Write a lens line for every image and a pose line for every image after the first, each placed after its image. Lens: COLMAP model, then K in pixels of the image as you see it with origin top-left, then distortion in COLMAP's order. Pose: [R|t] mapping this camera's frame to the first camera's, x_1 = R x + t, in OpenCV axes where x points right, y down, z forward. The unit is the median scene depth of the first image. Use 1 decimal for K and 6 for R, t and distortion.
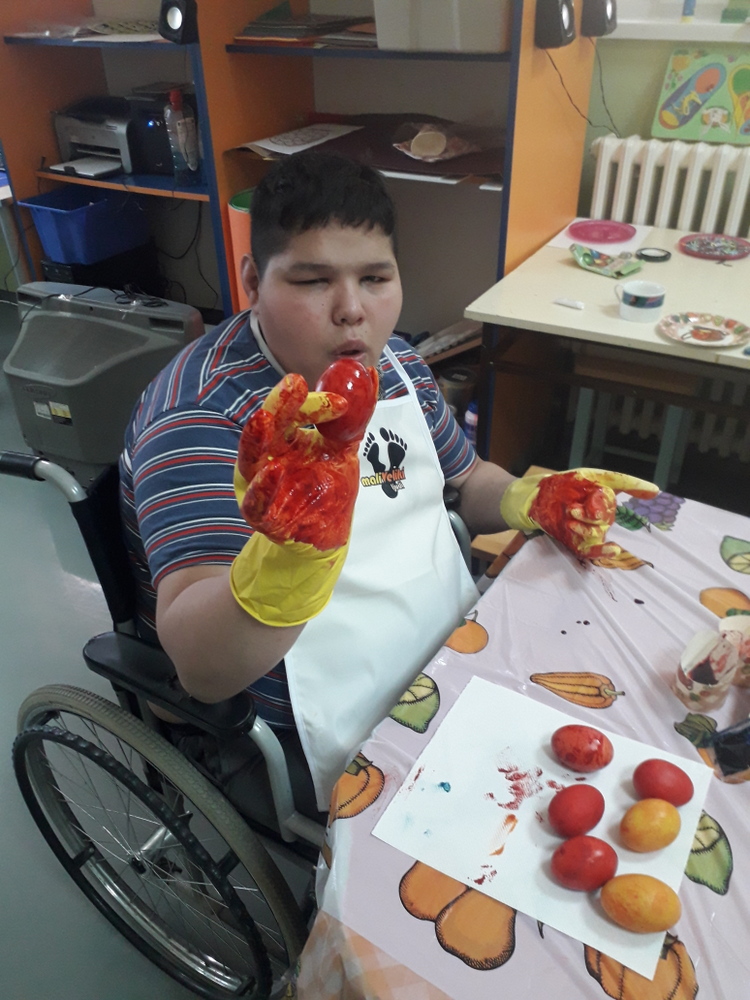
lens RADIAL K [[844.0, 0, 375.0], [0, 844.0, 500.0], [0, 0, 1]] dist [-0.034317, 0.107136]
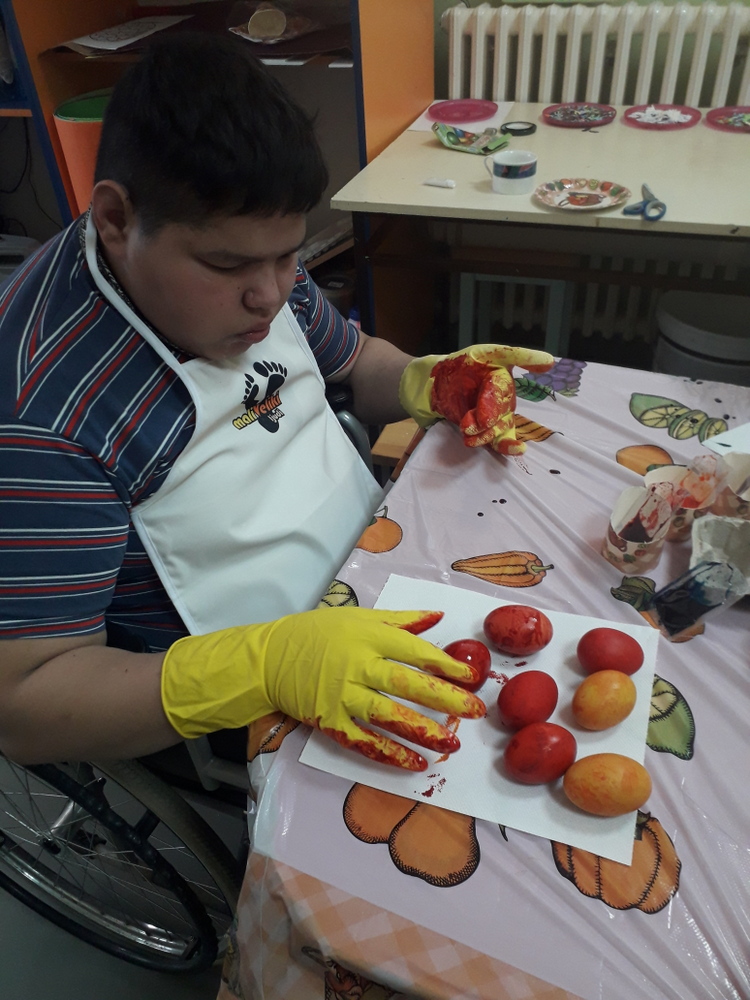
lens RADIAL K [[777.8, 0, 375.0], [0, 777.8, 500.0], [0, 0, 1]] dist [0.056457, -0.003550]
pose [[0.983770, -0.135644, 0.117458, 0.010094], [0.128723, 0.989570, 0.064663, 0.061796], [-0.125004, -0.048494, 0.990970, 0.145038]]
